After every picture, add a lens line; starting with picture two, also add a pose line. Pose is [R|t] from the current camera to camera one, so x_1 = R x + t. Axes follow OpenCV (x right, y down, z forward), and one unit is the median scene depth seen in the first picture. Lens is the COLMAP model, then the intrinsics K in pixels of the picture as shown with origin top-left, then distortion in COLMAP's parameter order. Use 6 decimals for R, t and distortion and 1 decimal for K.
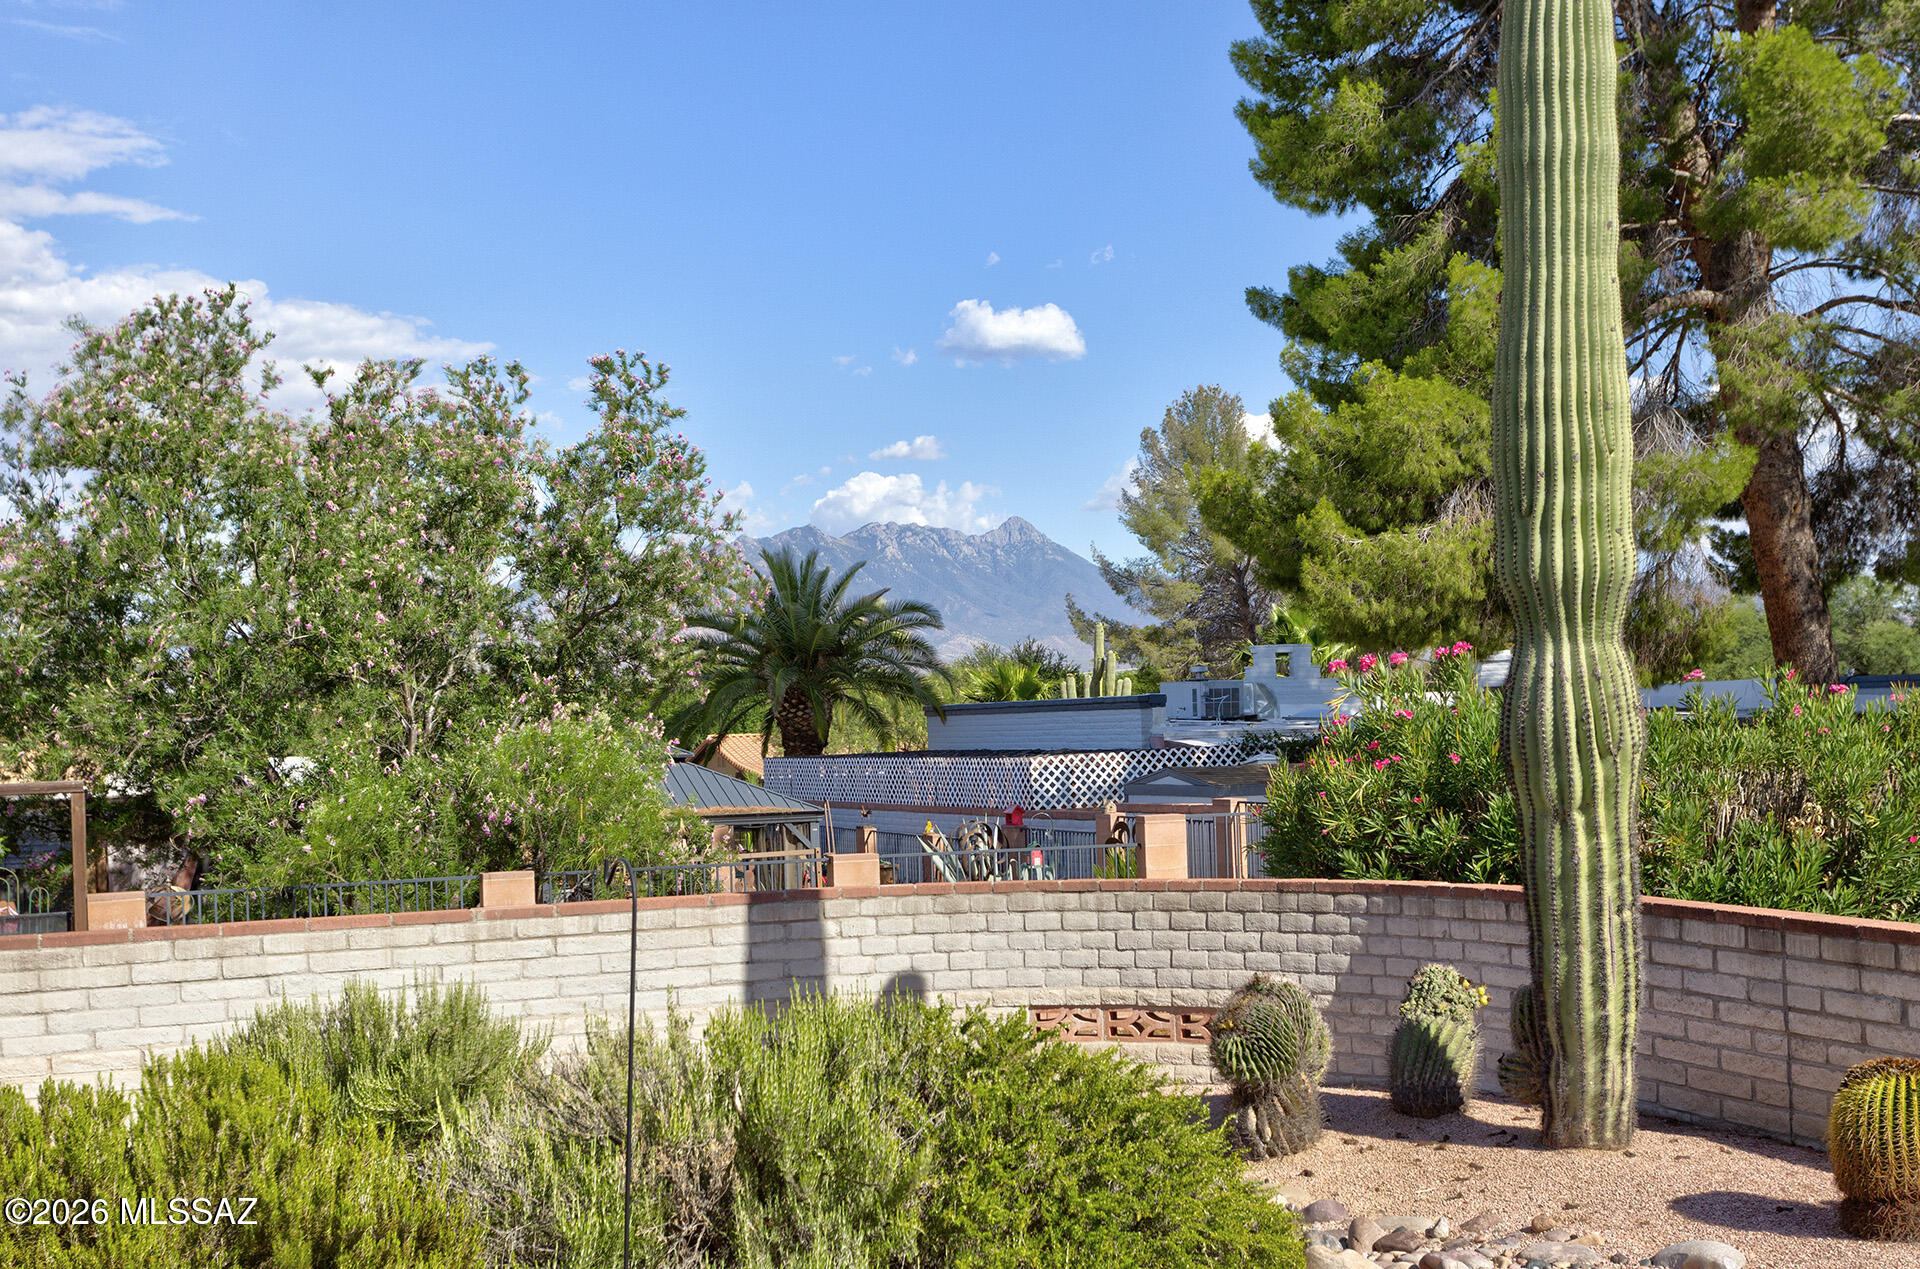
lens RADIAL K [[2333.4, 0, 964.9], [0, 2333.4, 724.8], [0, 0, 1]] dist [0.000261, -0.041968]
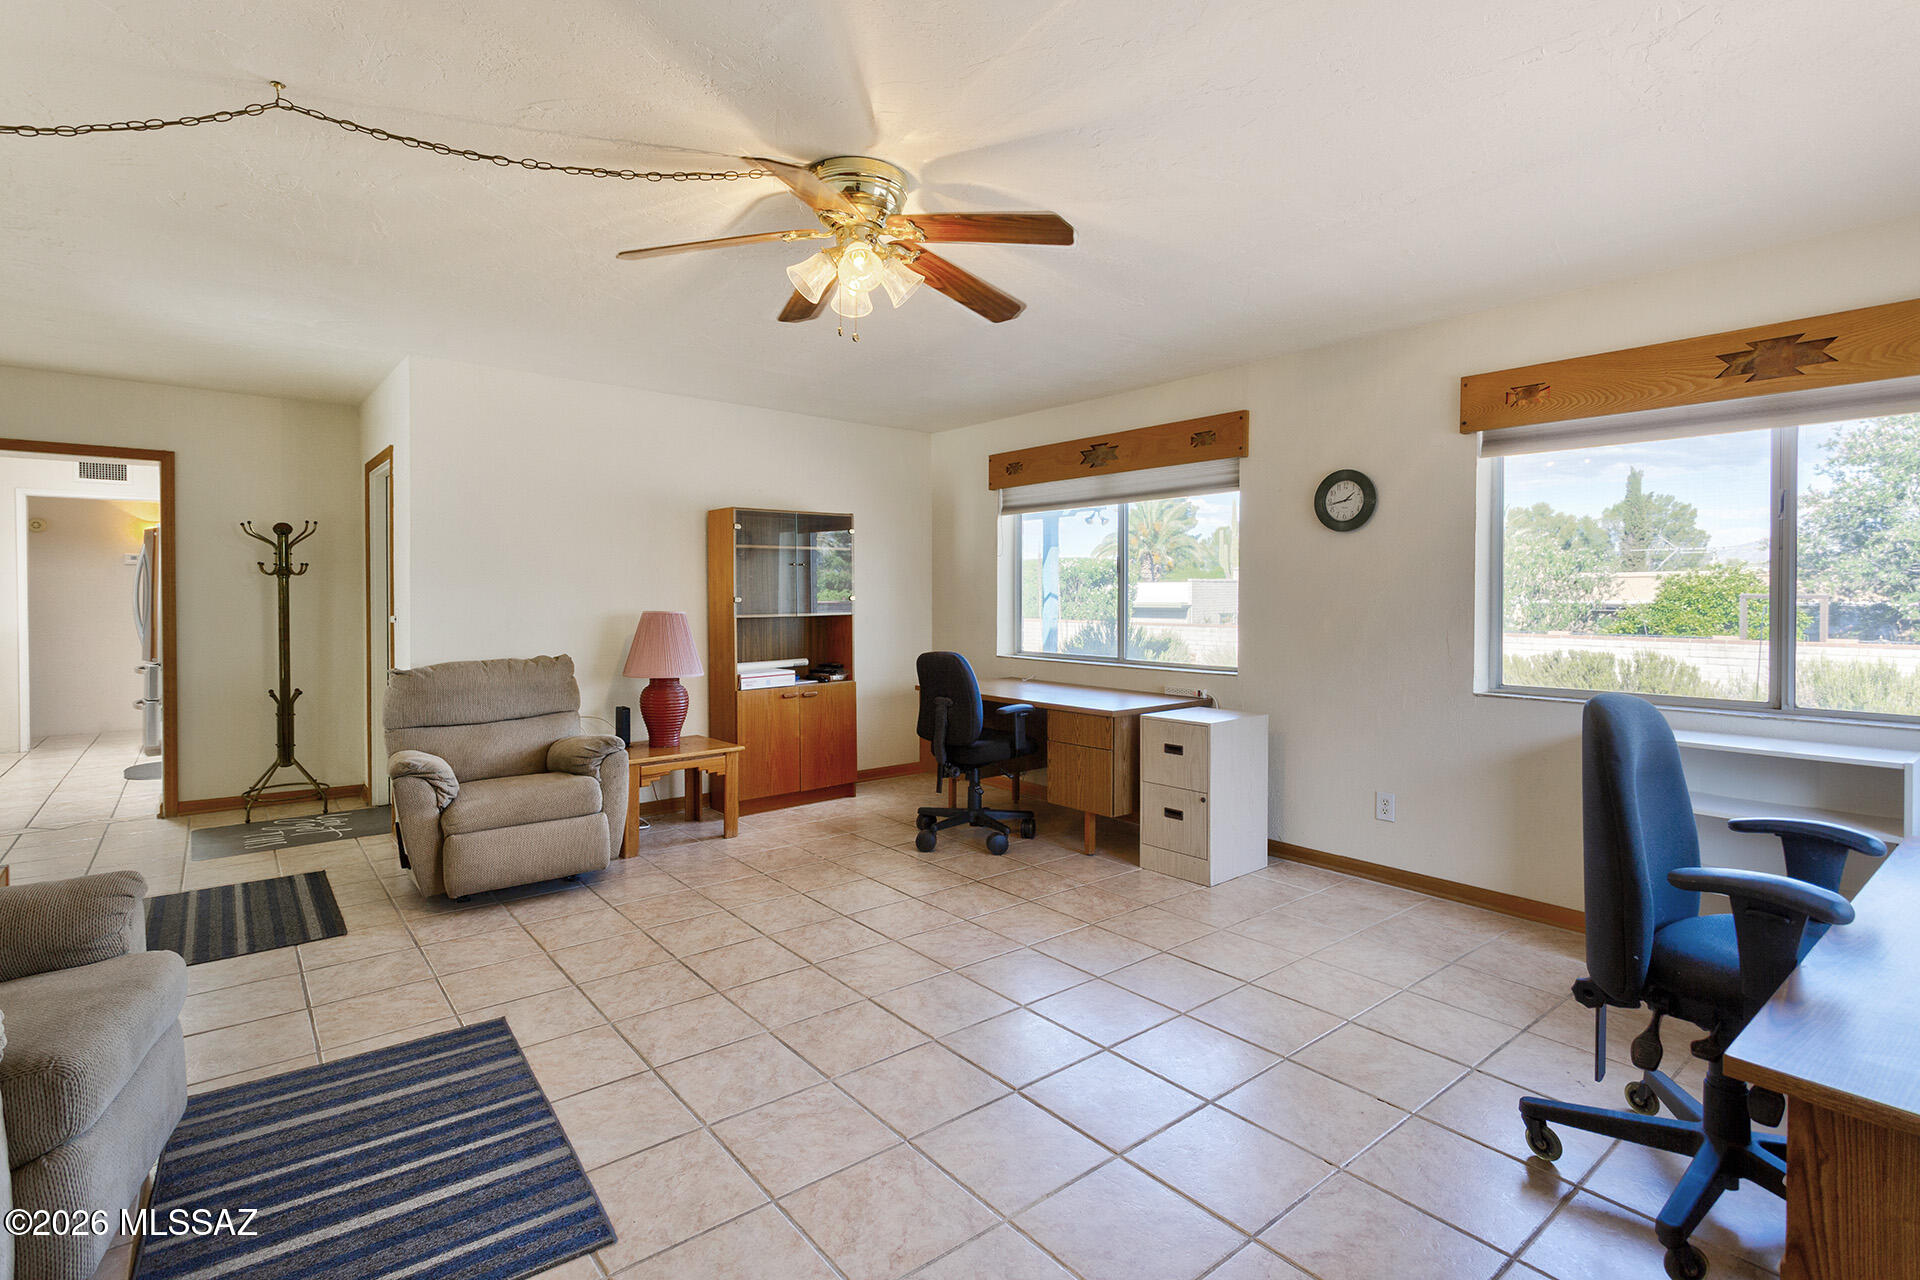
lens RADIAL K [[915.2, 0, 955.9], [0, 915.2, 608.0], [0, 0, 1]] dist [0.000101, 0.000362]
pose [[0.313851, 0.045136, -0.948399, 0.222090], [-0.006883, 0.998951, 0.045264, 0.000912], [0.949447, -0.007678, 0.313833, -0.176085]]
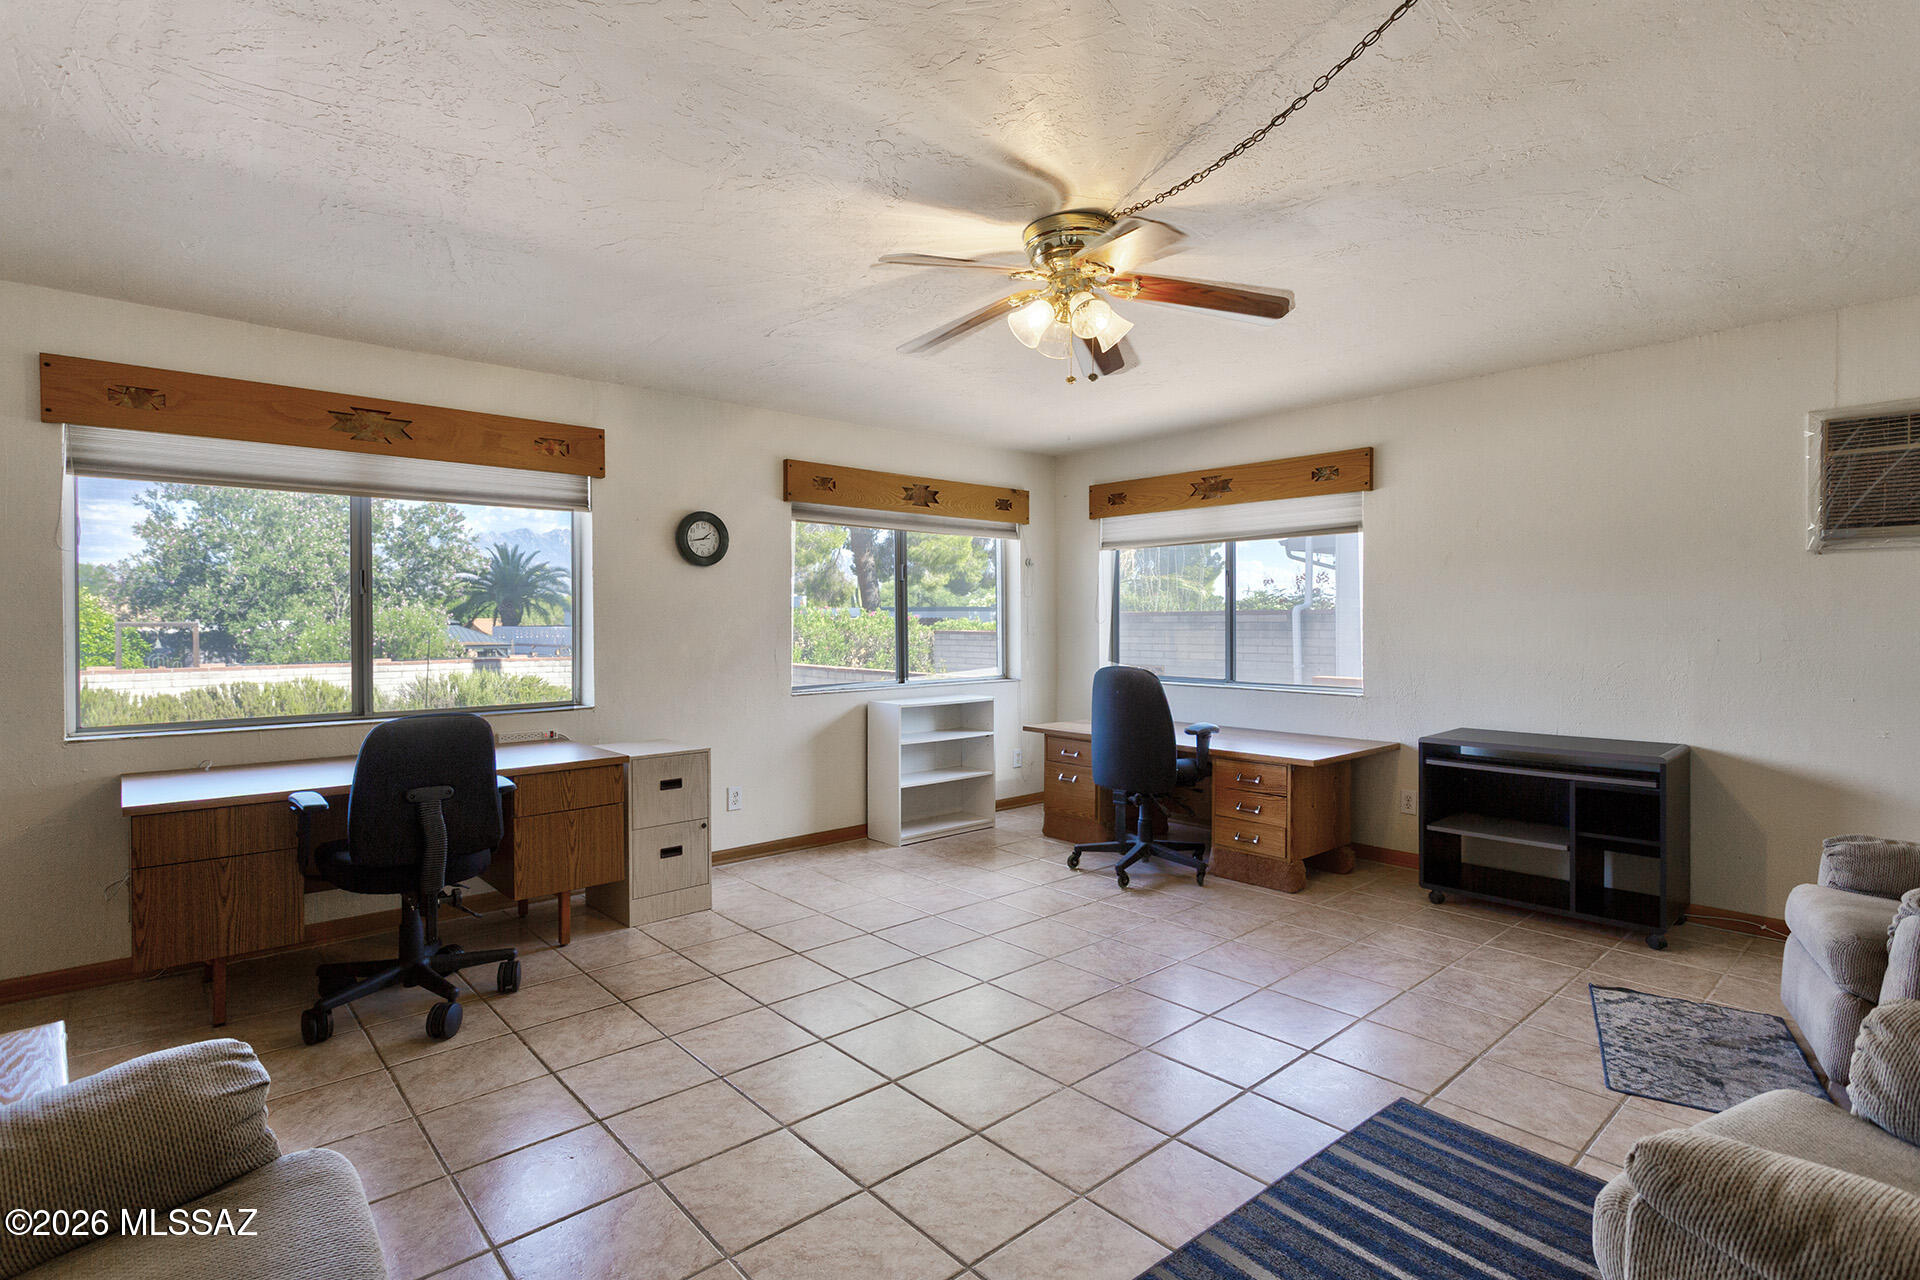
lens RADIAL K [[930.1, 0, 959.6], [0, 930.1, 628.8], [0, 0, 1]] dist [0.001901, 0.000625]
pose [[0.931115, 0.024940, 0.363871, 0.039705], [-0.027010, 0.999635, 0.000600, 0.006170], [-0.363724, -0.010386, 0.931449, -0.267264]]
